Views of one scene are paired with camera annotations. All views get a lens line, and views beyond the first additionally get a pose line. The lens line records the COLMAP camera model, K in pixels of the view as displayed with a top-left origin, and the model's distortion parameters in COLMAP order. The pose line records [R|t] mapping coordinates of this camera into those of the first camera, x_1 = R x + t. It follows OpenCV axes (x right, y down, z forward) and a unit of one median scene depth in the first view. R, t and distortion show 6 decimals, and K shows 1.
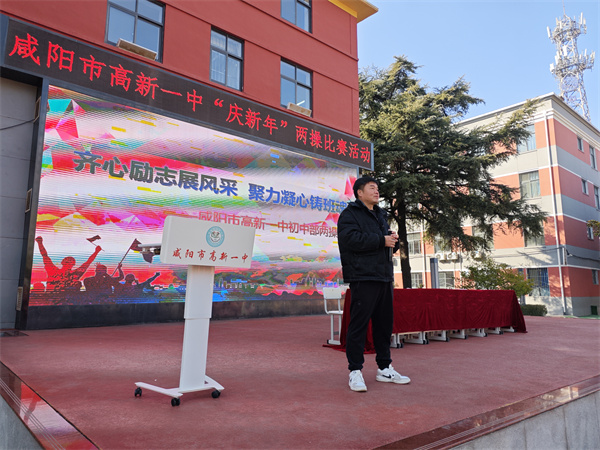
lens RADIAL K [[435.4, 0, 296.4], [0, 435.4, 229.0], [0, 0, 1]] dist [0.030712, -0.030577]
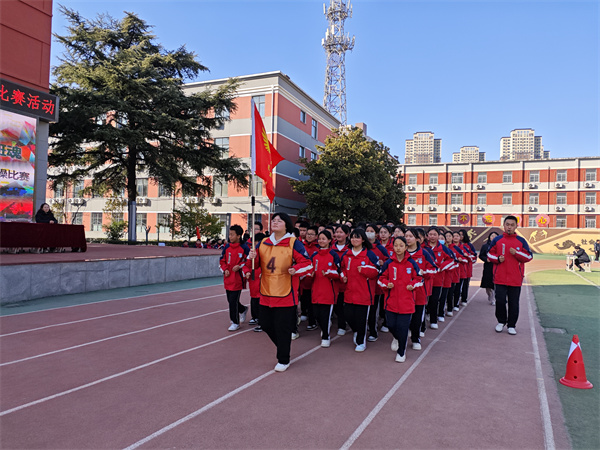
lens RADIAL K [[435.4, 0, 296.3], [0, 435.4, 224.1], [0, 0, 1]] dist [0.030712, -0.030577]
pose [[0.907407, 0.039332, 0.418408, 0.182123], [-0.091648, 0.990168, 0.105679, -0.031408], [-0.410137, -0.134240, 0.902090, -0.218107]]
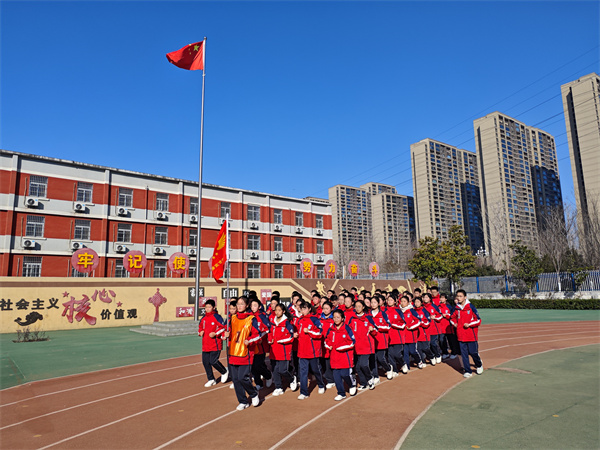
lens RADIAL K [[435.4, 0, 296.7], [0, 435.4, 223.1], [0, 0, 1]] dist [0.030712, -0.030577]
pose [[0.046590, 0.170130, 0.984320, 1.307298], [-0.121575, 0.979030, -0.163462, 0.048757], [-0.991488, -0.112053, 0.066296, 0.392542]]
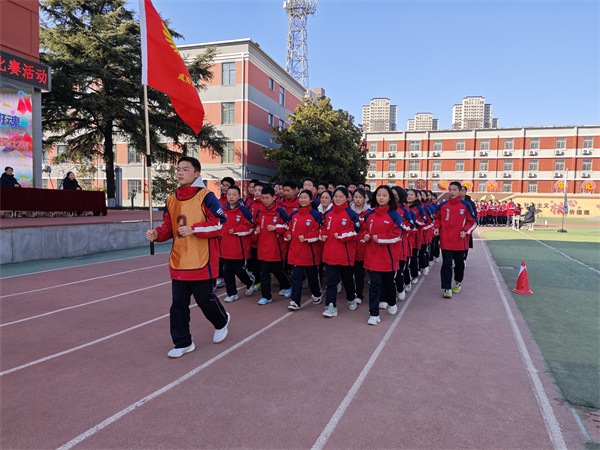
lens RADIAL K [[435.4, 0, 295.2], [0, 435.4, 223.5], [0, 0, 1]] dist [0.030712, -0.030577]
pose [[0.863181, -0.002355, 0.504889, 0.098410], [-0.097918, 0.980223, 0.171976, -0.034740], [-0.495309, -0.197884, 0.845879, -0.267113]]
